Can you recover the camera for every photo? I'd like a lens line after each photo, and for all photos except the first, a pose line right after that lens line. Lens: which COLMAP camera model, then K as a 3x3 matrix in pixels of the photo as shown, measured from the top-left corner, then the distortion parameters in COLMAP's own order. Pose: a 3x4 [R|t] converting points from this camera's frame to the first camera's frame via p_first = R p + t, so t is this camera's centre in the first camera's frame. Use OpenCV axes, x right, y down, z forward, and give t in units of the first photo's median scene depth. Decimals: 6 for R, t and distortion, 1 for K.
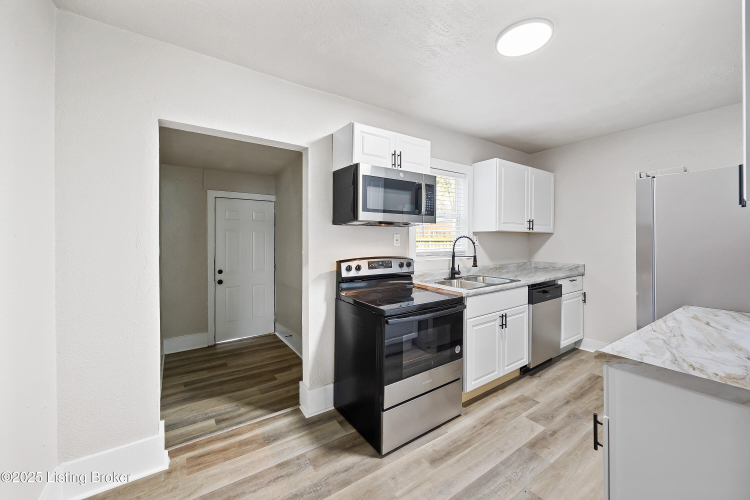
lens RADIAL K [[291.3, 0, 377.2], [0, 291.3, 241.3], [0, 0, 1]] dist [-0.002408, 0.000034]
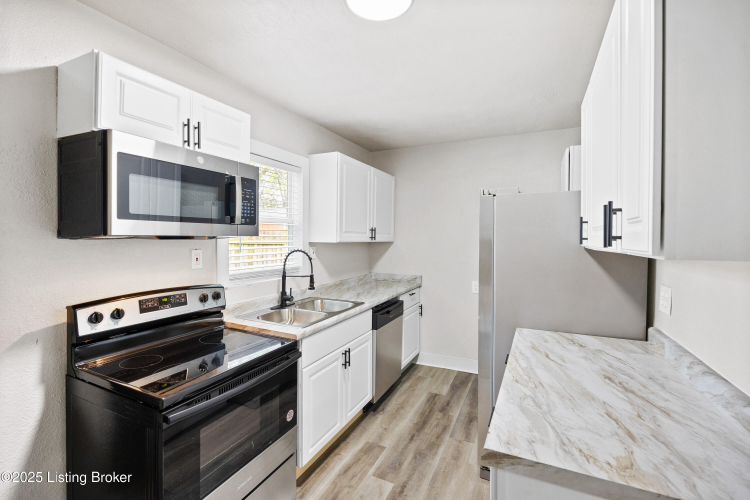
lens RADIAL K [[334.4, 0, 372.9], [0, 334.4, 246.4], [0, 0, 1]] dist [-0.013554, 0.000592]
pose [[0.871071, -0.004880, 0.491133, 0.051305], [-0.005207, 0.999803, 0.019170, -0.055406], [-0.491129, -0.019256, 0.870874, 0.184327]]
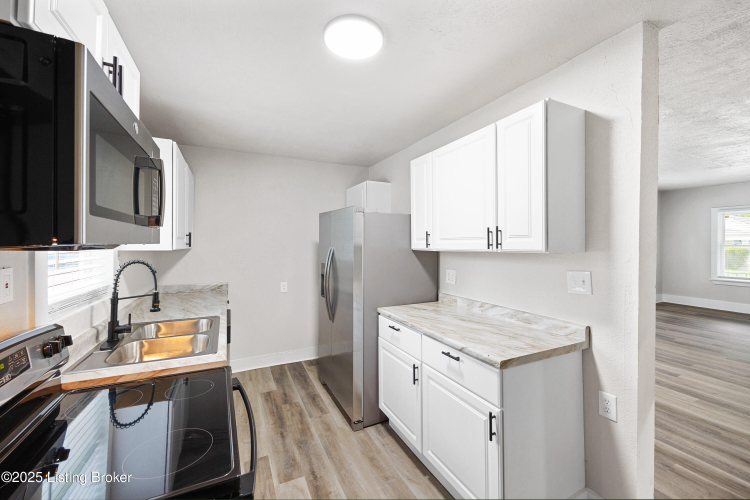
lens RADIAL K [[301.4, 0, 380.1], [0, 301.4, 245.2], [0, 0, 1]] dist [0.003589, -0.000148]
pose [[0.140898, -0.002402, 0.990021, -0.269155], [0.003915, 0.999991, 0.001869, -0.059915], [-0.990016, 0.003613, 0.140907, 0.563924]]
